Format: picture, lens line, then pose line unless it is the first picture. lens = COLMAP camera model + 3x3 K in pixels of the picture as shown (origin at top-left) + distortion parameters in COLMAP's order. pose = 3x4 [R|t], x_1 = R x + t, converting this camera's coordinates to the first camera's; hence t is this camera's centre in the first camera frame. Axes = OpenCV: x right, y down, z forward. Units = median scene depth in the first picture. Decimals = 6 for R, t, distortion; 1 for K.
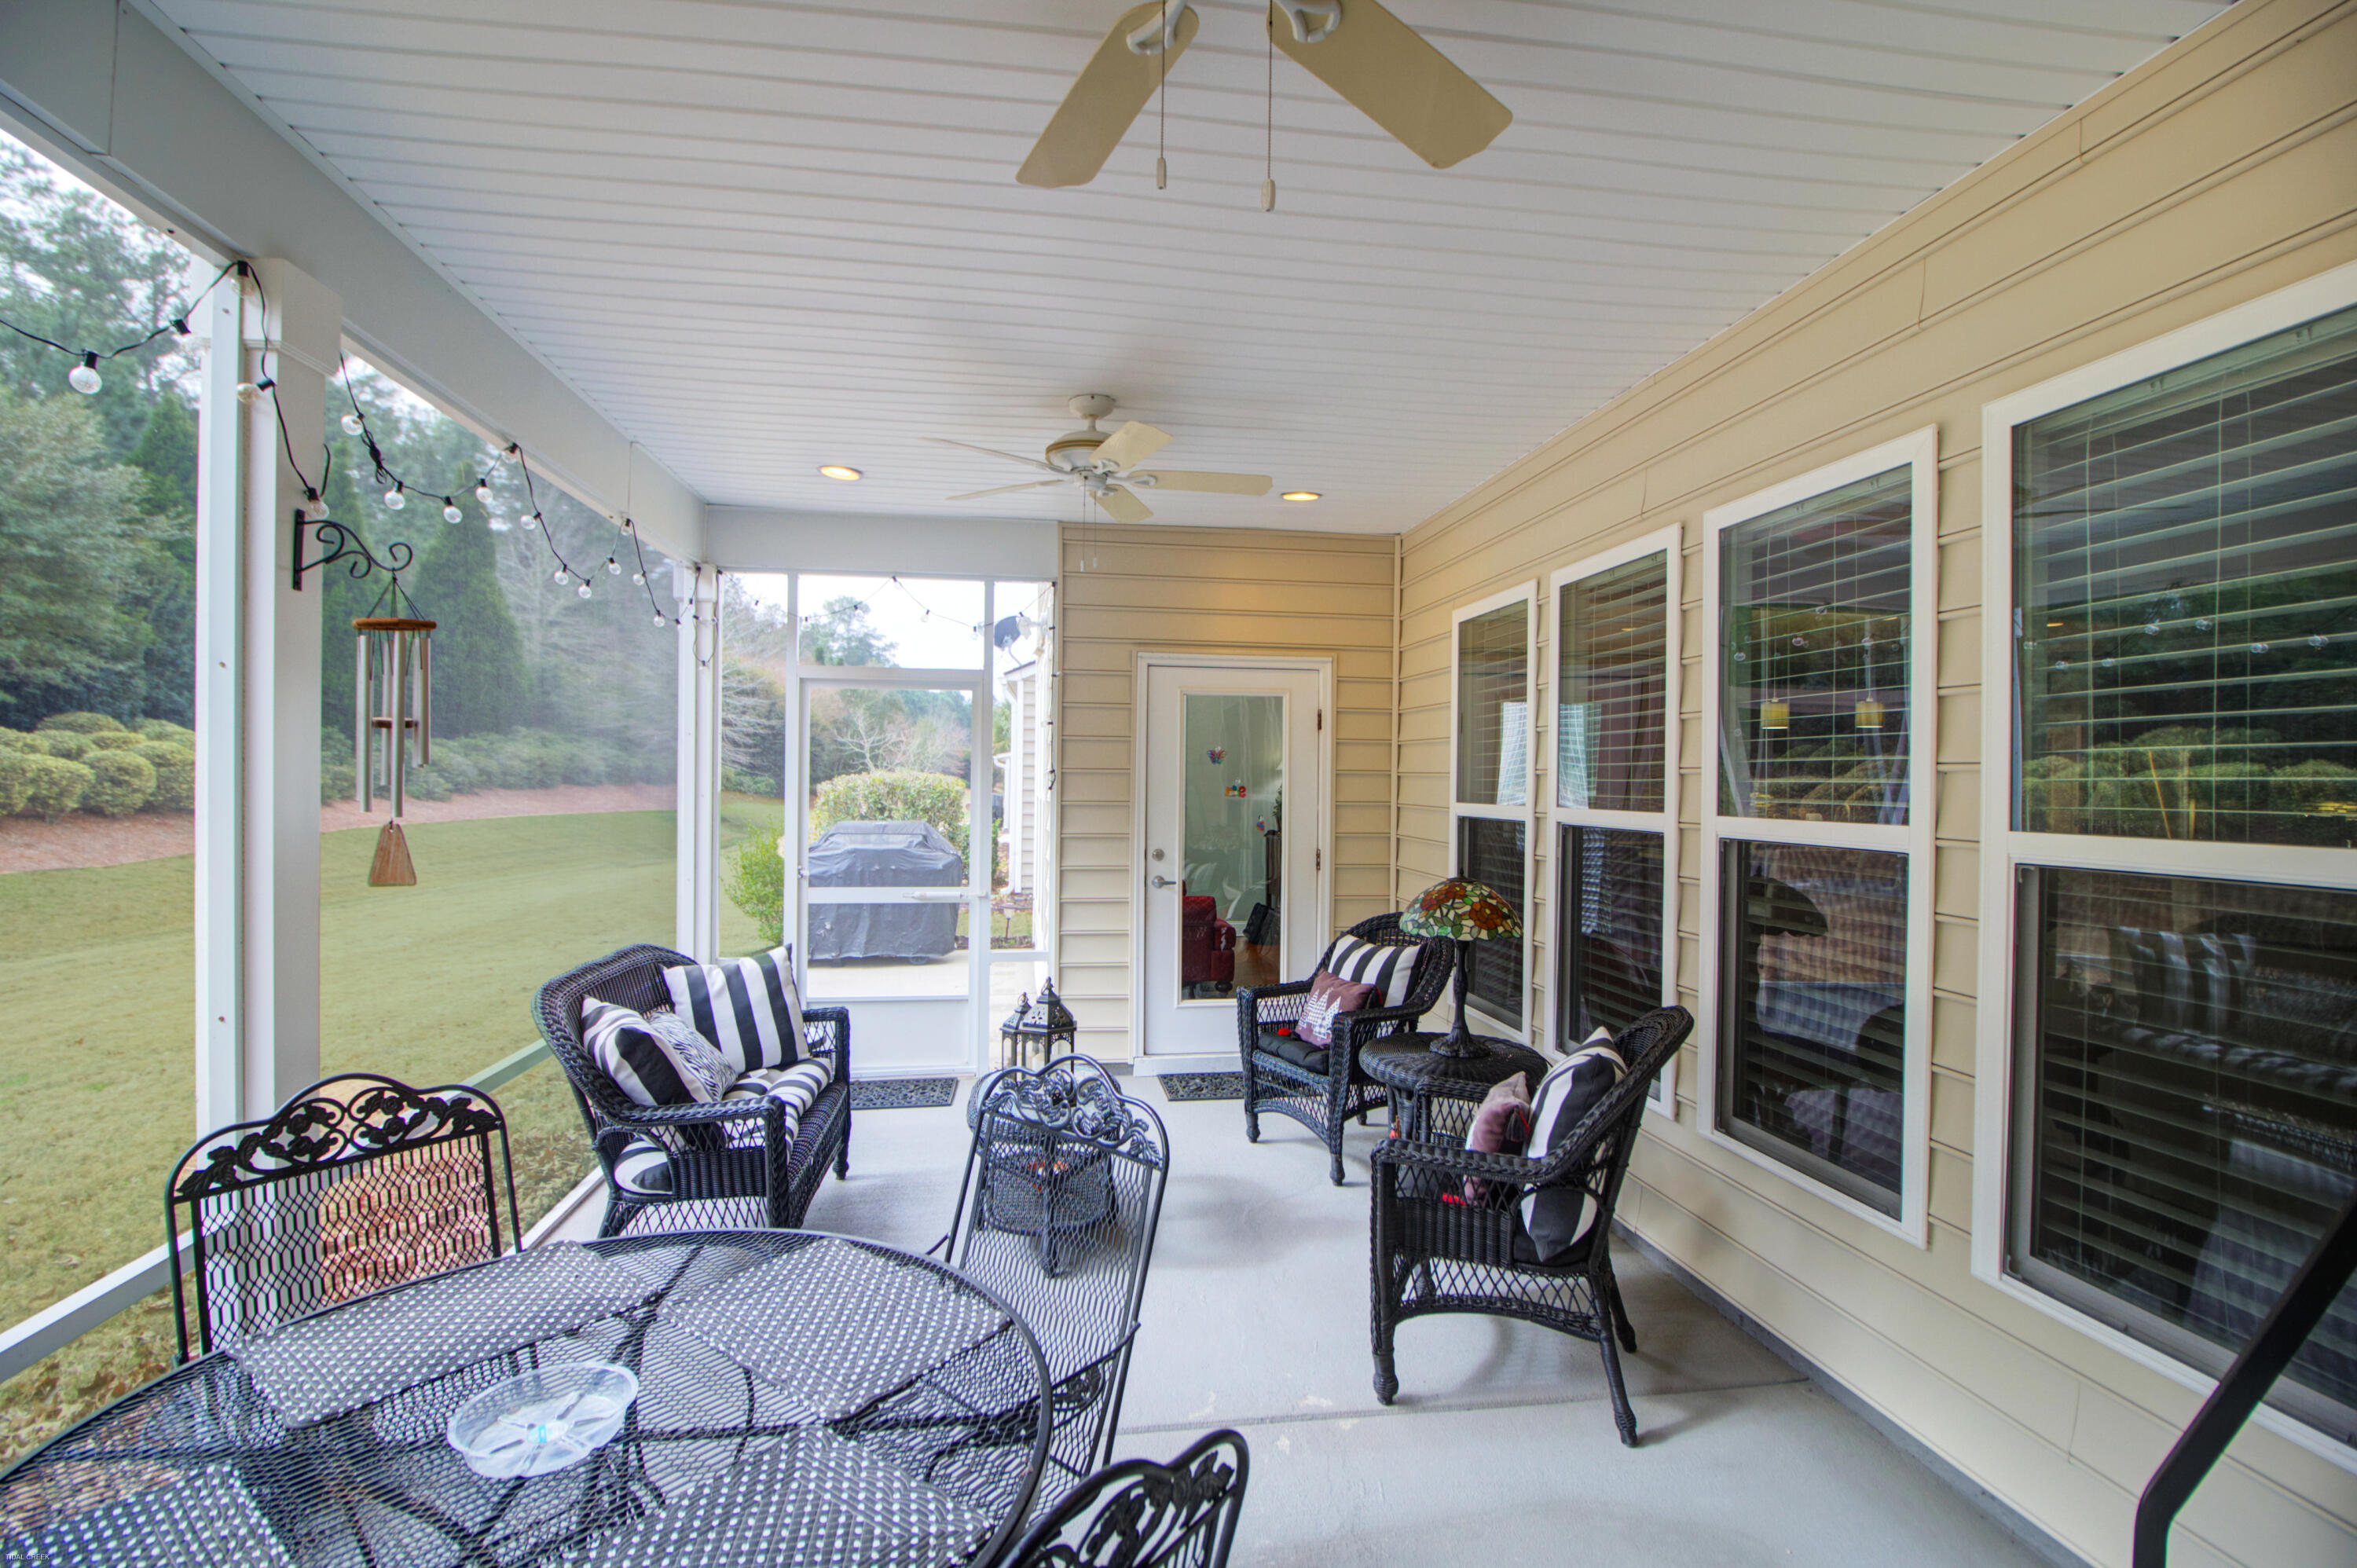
lens RADIAL K [[1077.9, 0, 1174.6], [0, 1077.9, 781.4], [0, 0, 1]] dist [-0.003042, -0.000239]
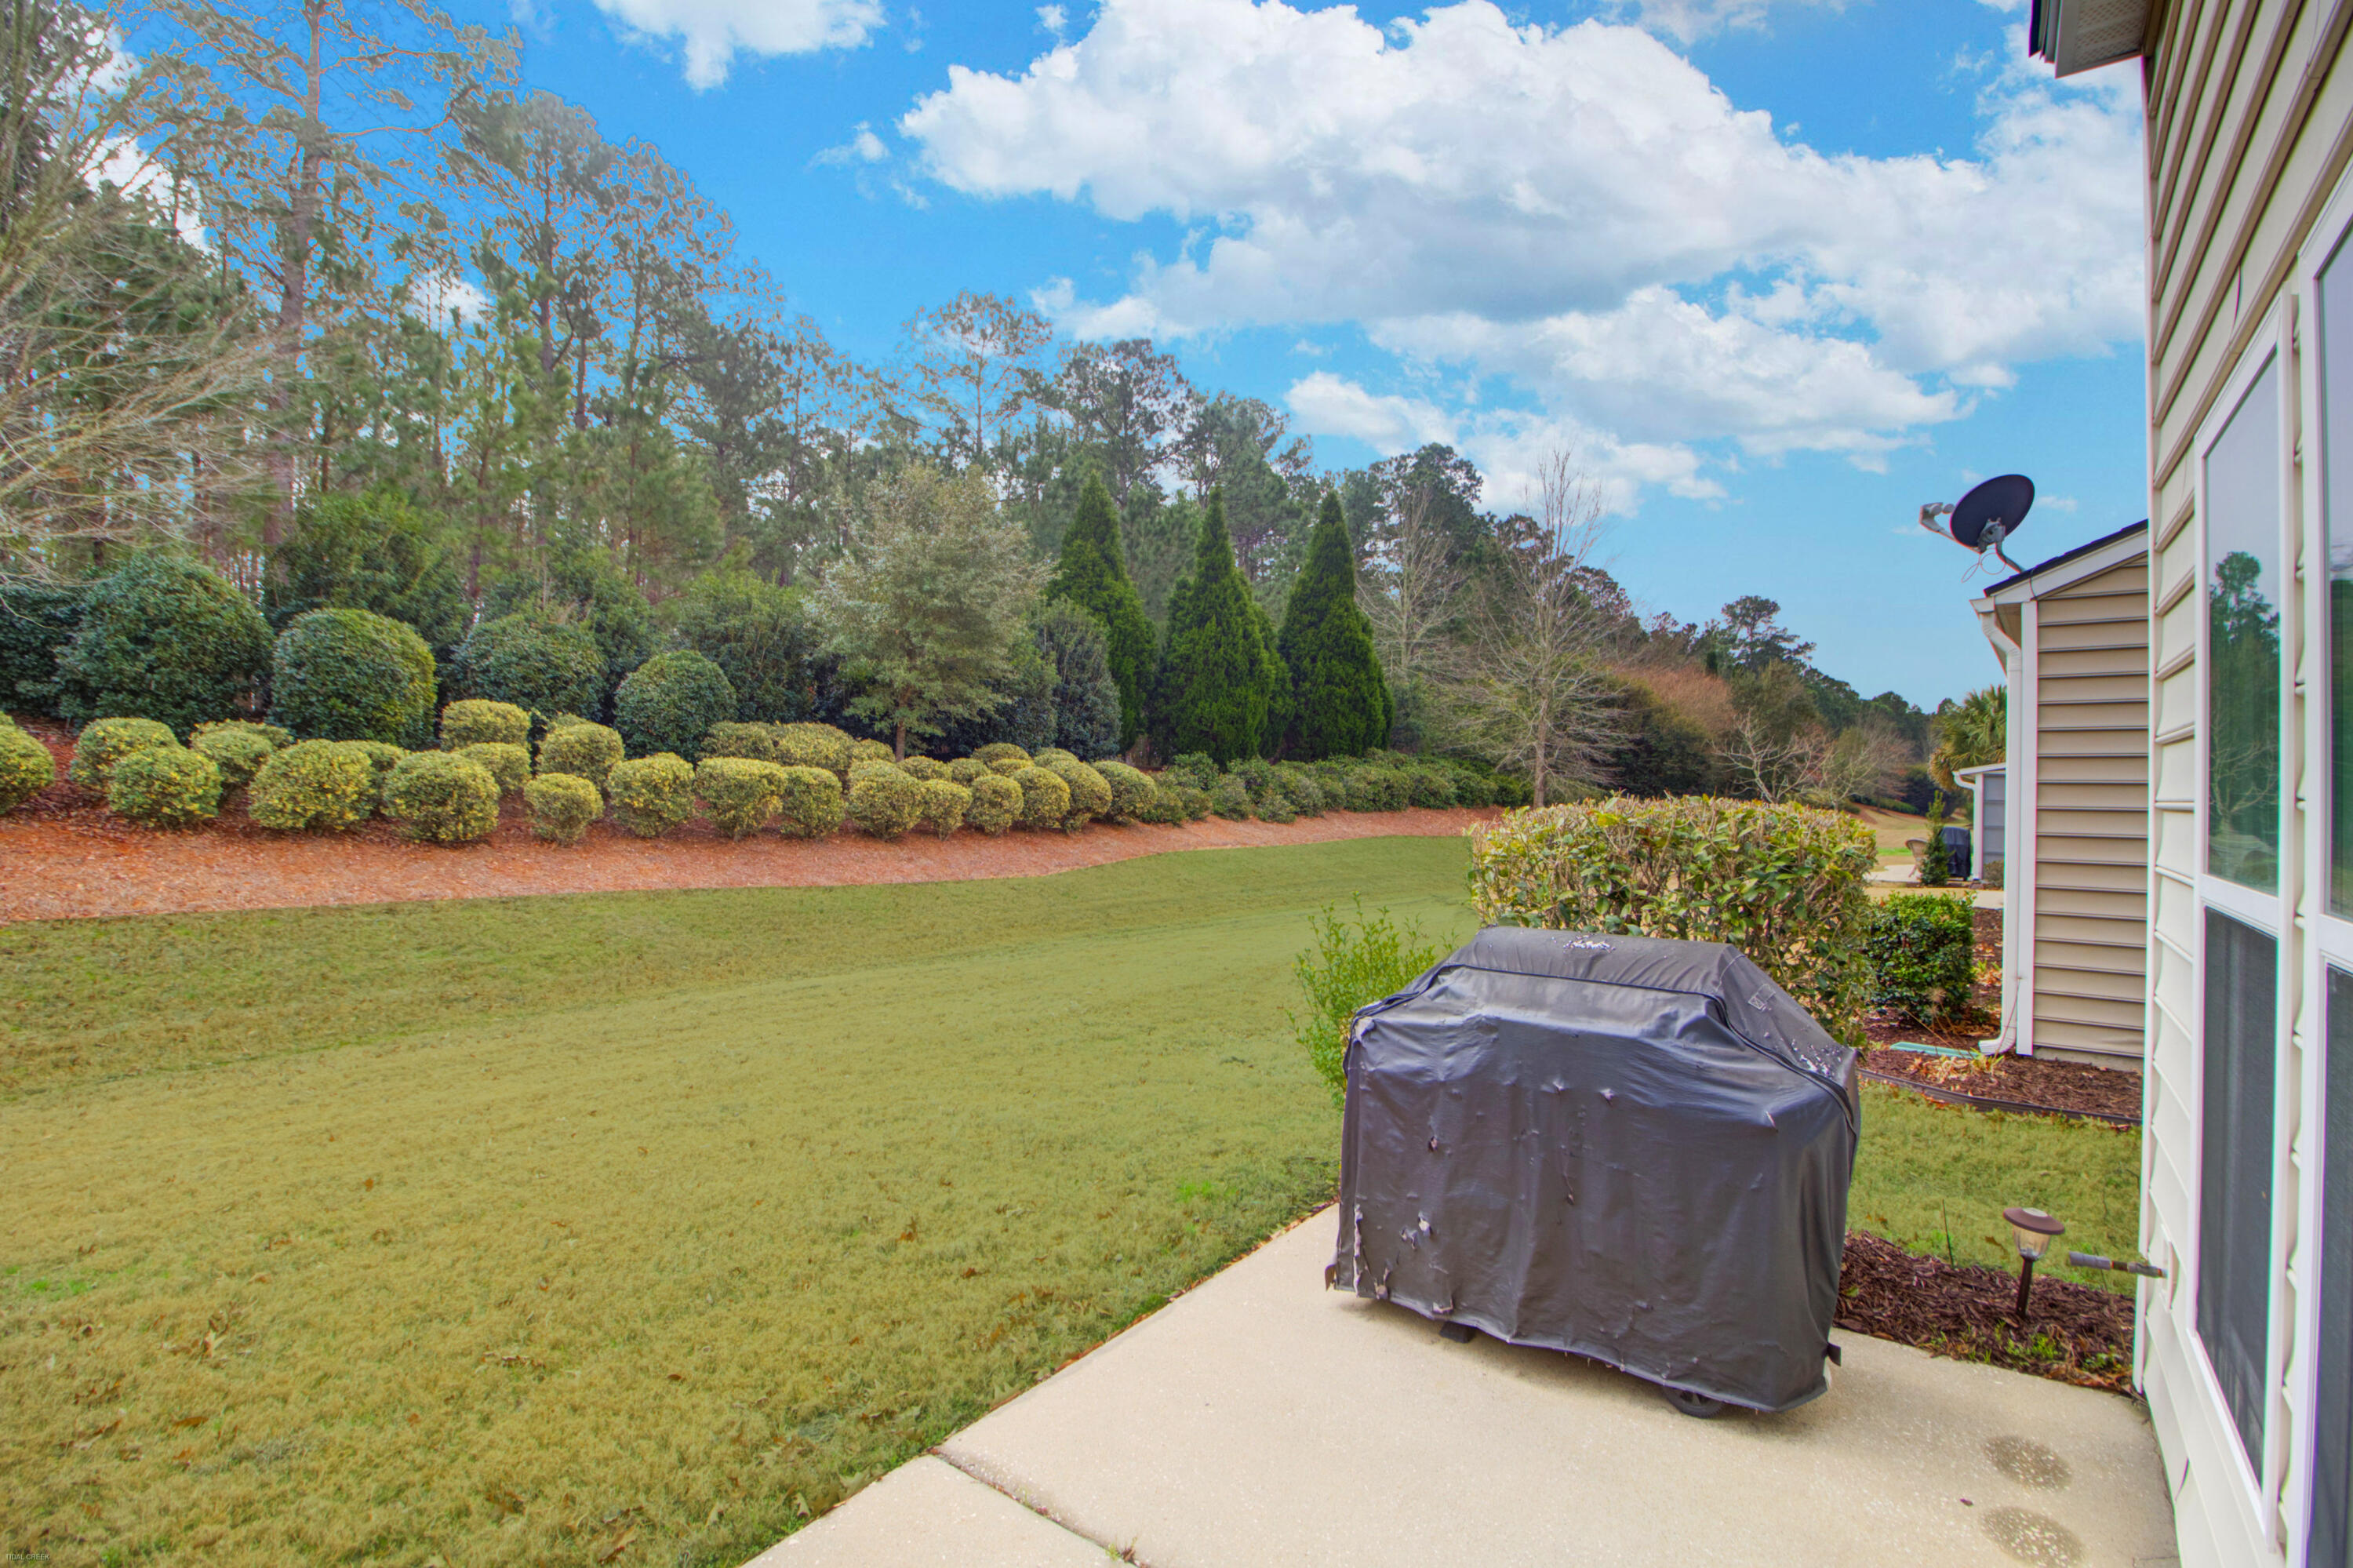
lens RADIAL K [[1076.1, 0, 1170.8], [0, 1076.1, 783.4], [0, 0, 1]] dist [-0.003042, -0.000239]
pose [[0.700434, -0.006615, -0.713686, -0.047774], [-0.006450, 0.999858, -0.015598, -0.003091], [0.713688, 0.015529, 0.700292, 0.267377]]
